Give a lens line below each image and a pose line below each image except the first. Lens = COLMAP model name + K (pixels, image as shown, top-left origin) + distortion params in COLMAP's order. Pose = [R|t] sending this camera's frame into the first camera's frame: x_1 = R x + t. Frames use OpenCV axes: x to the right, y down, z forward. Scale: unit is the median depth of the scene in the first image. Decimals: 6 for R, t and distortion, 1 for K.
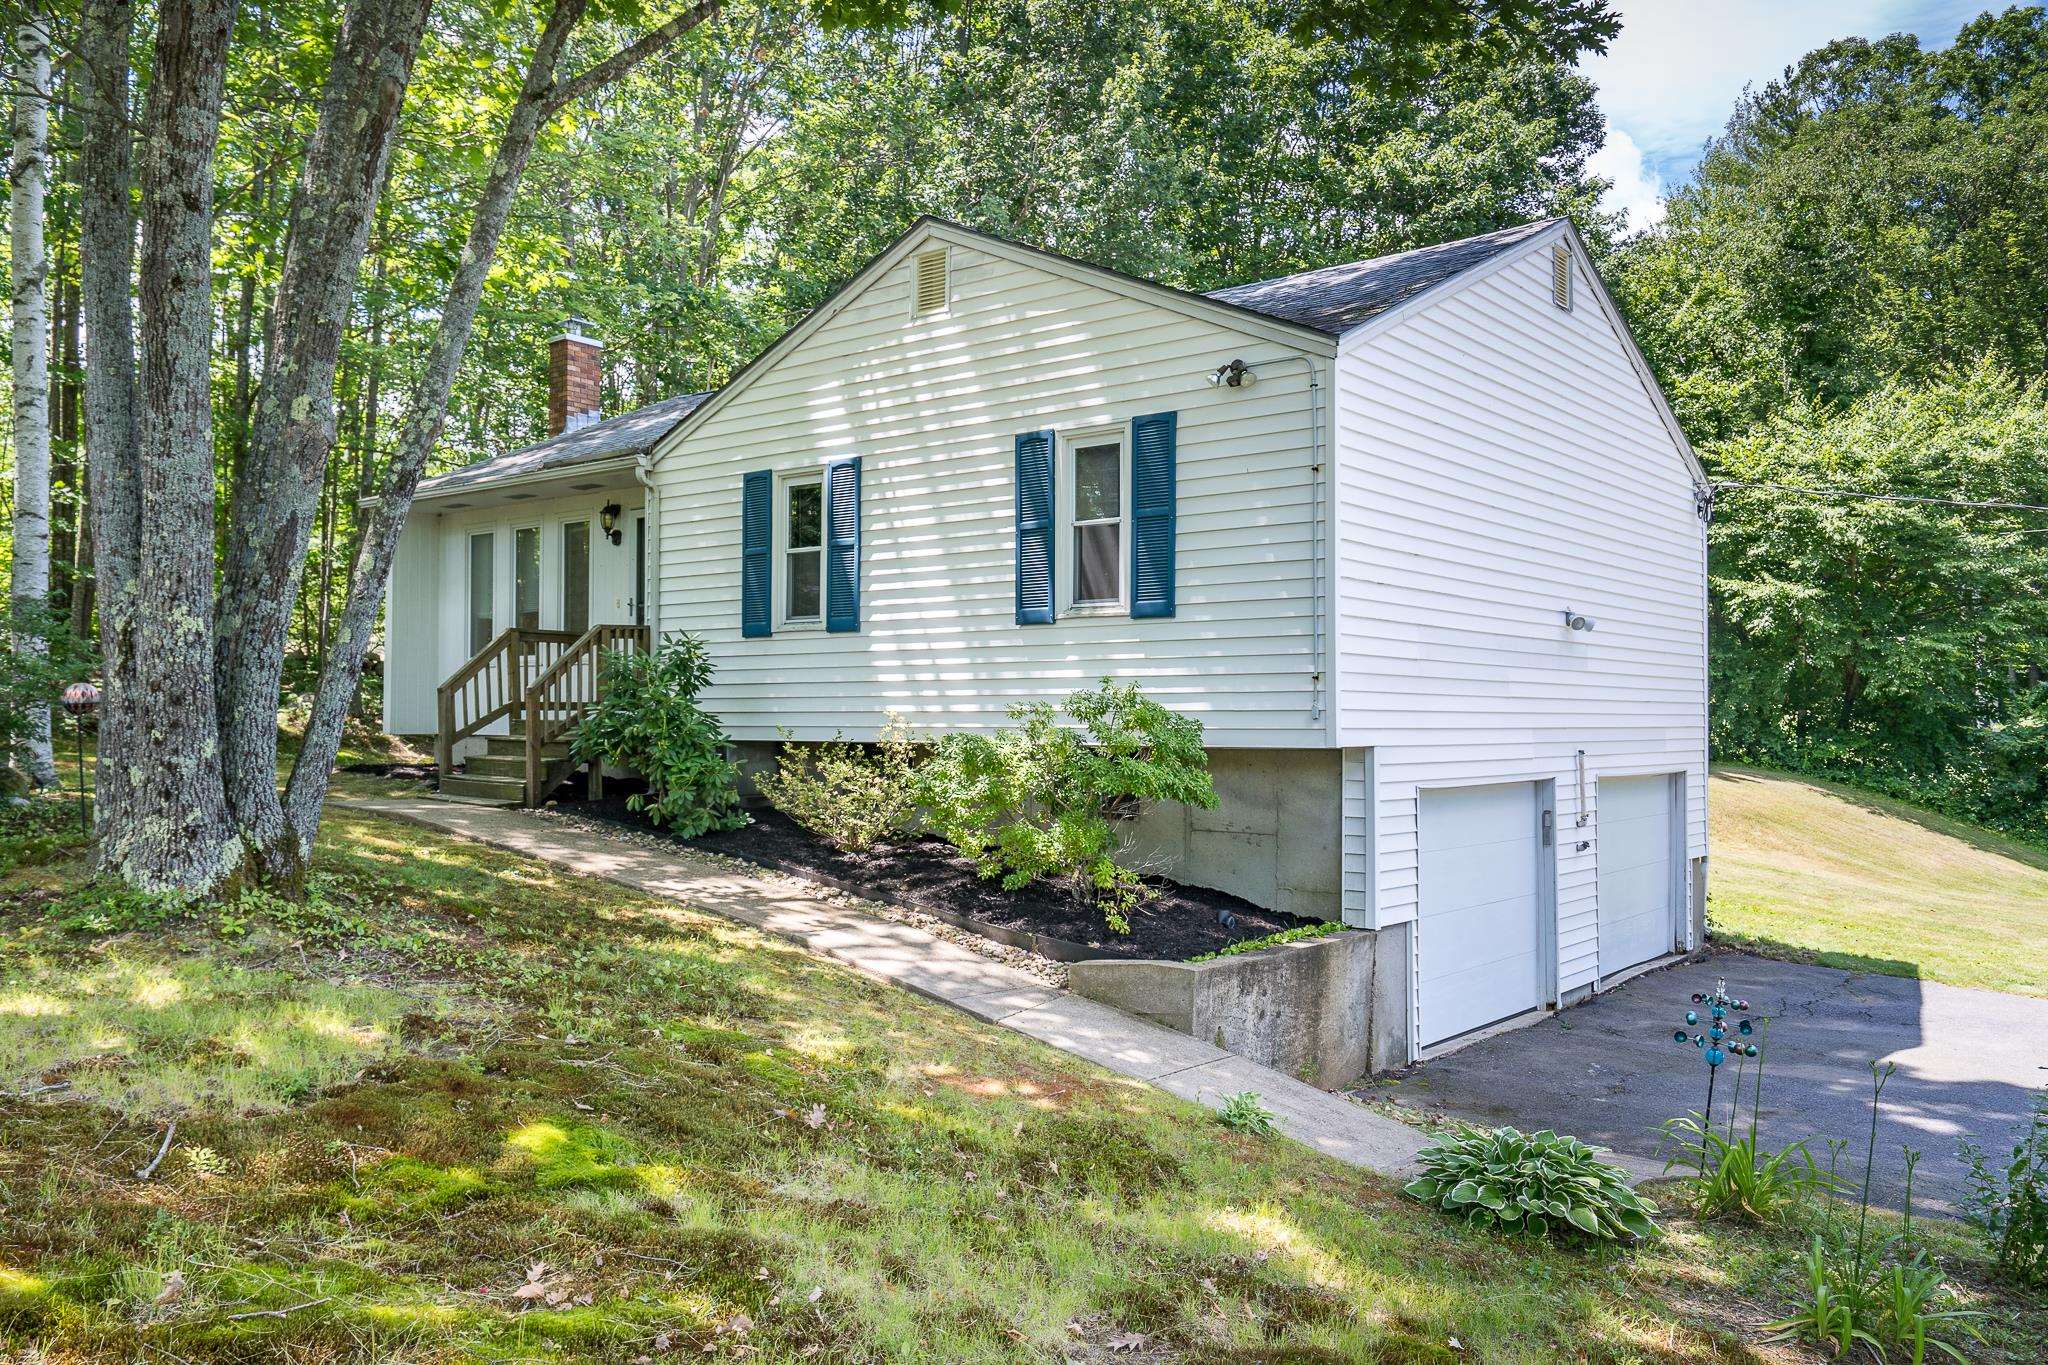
lens RADIAL K [[1585.2, 0, 1019.1], [0, 1585.2, 692.6], [0, 0, 1]] dist [0.041820, 0.024094]
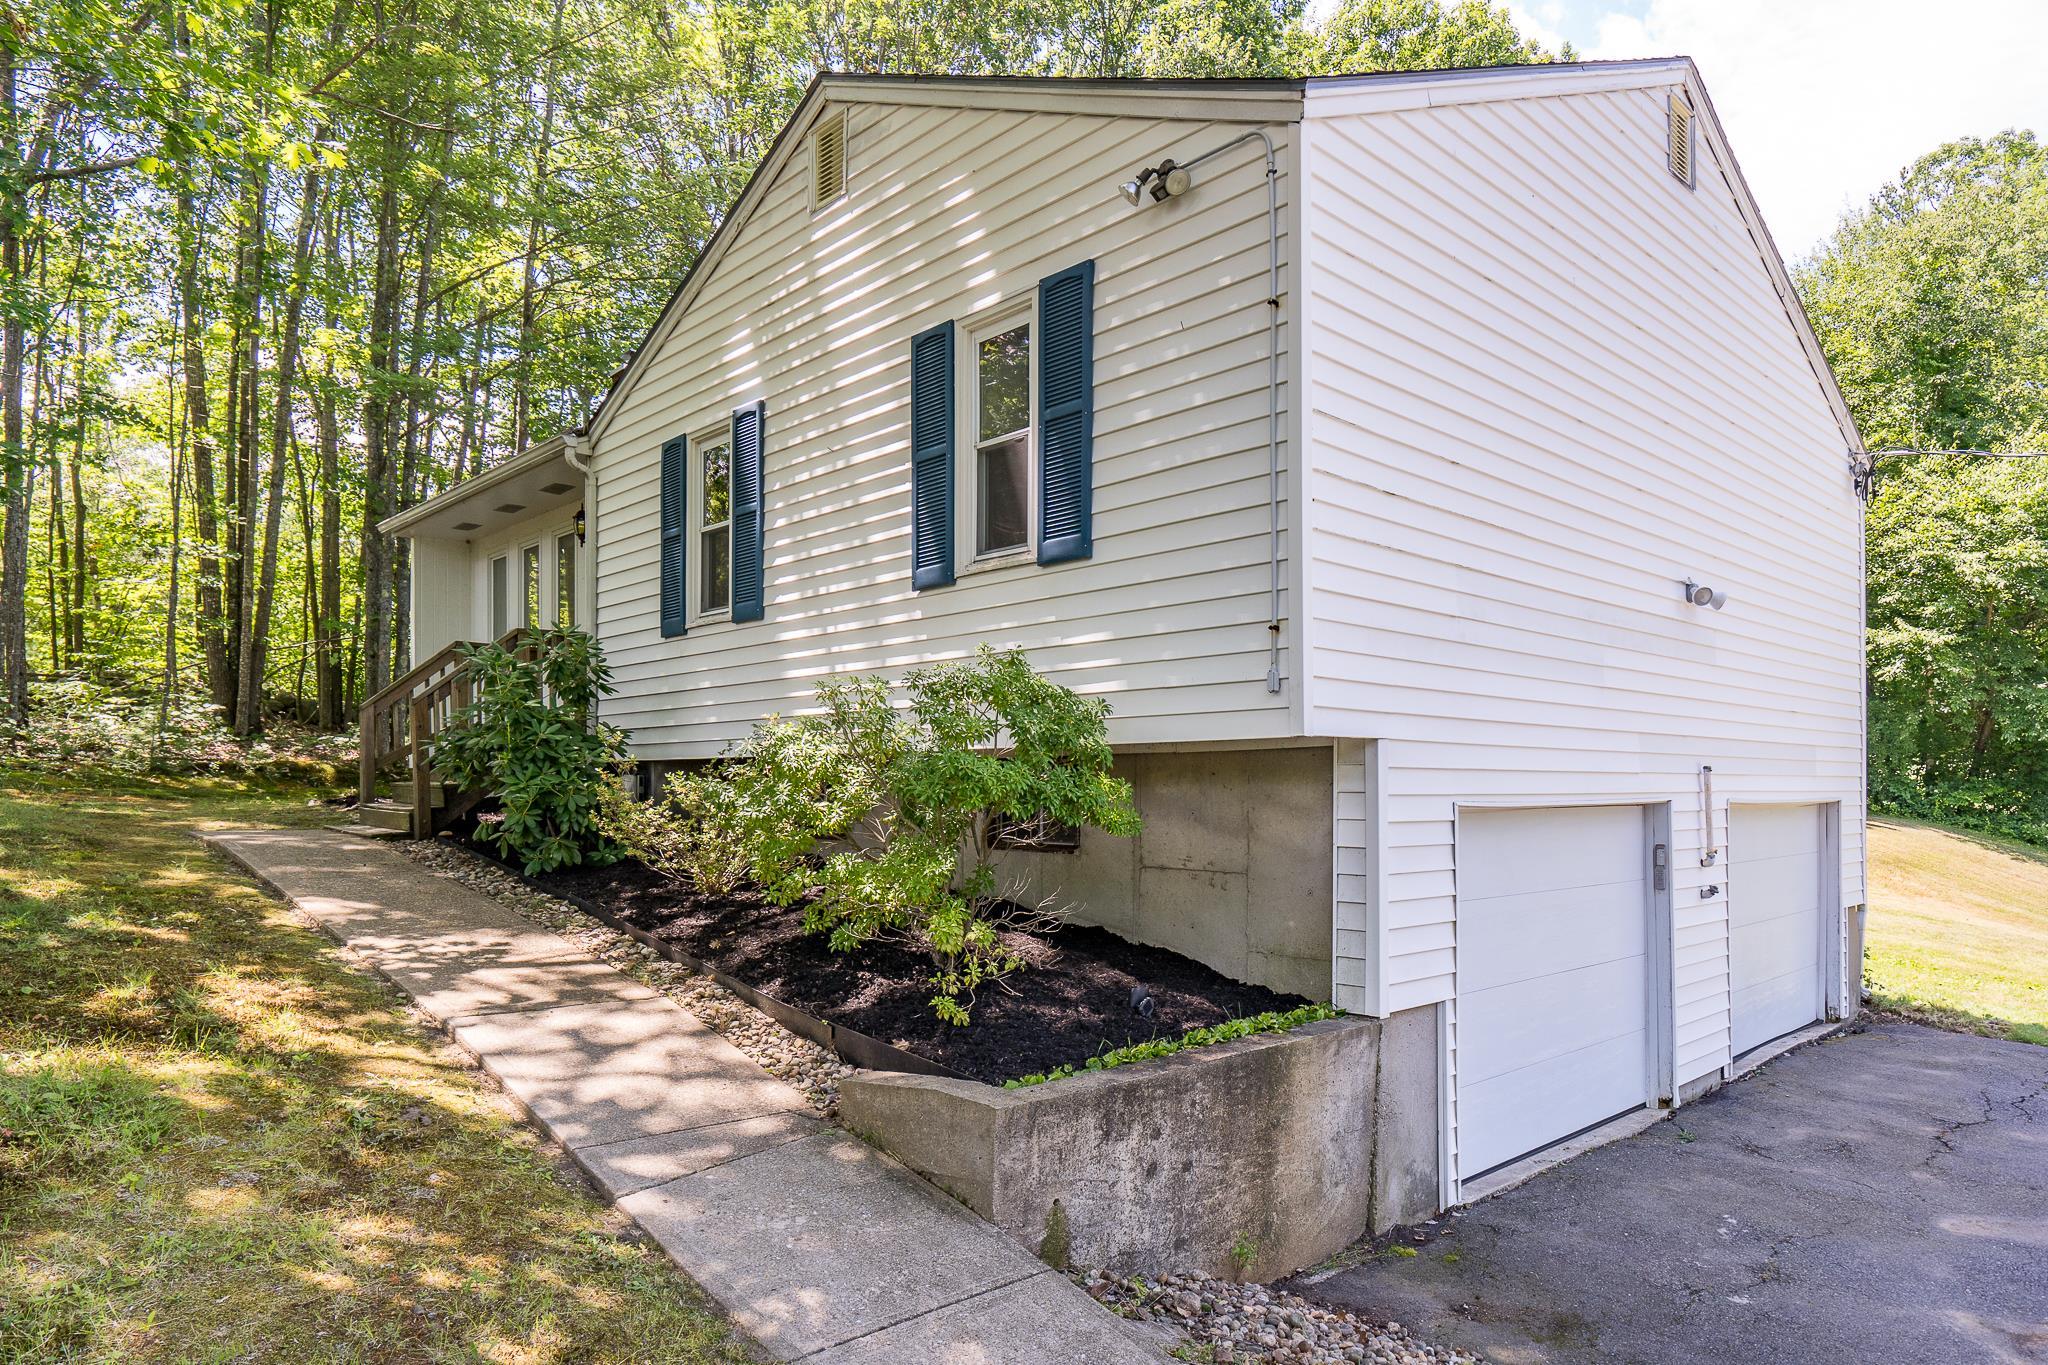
lens RADIAL K [[1250.2, 0, 1089.0], [0, 1250.2, 776.6], [0, 0, 1]] dist [0.022354, -0.003341]
pose [[0.993041, -0.004406, -0.117689, 0.133778], [0.005388, 0.999953, 0.008034, 0.035814], [0.117648, -0.008612, 0.993018, 0.379571]]
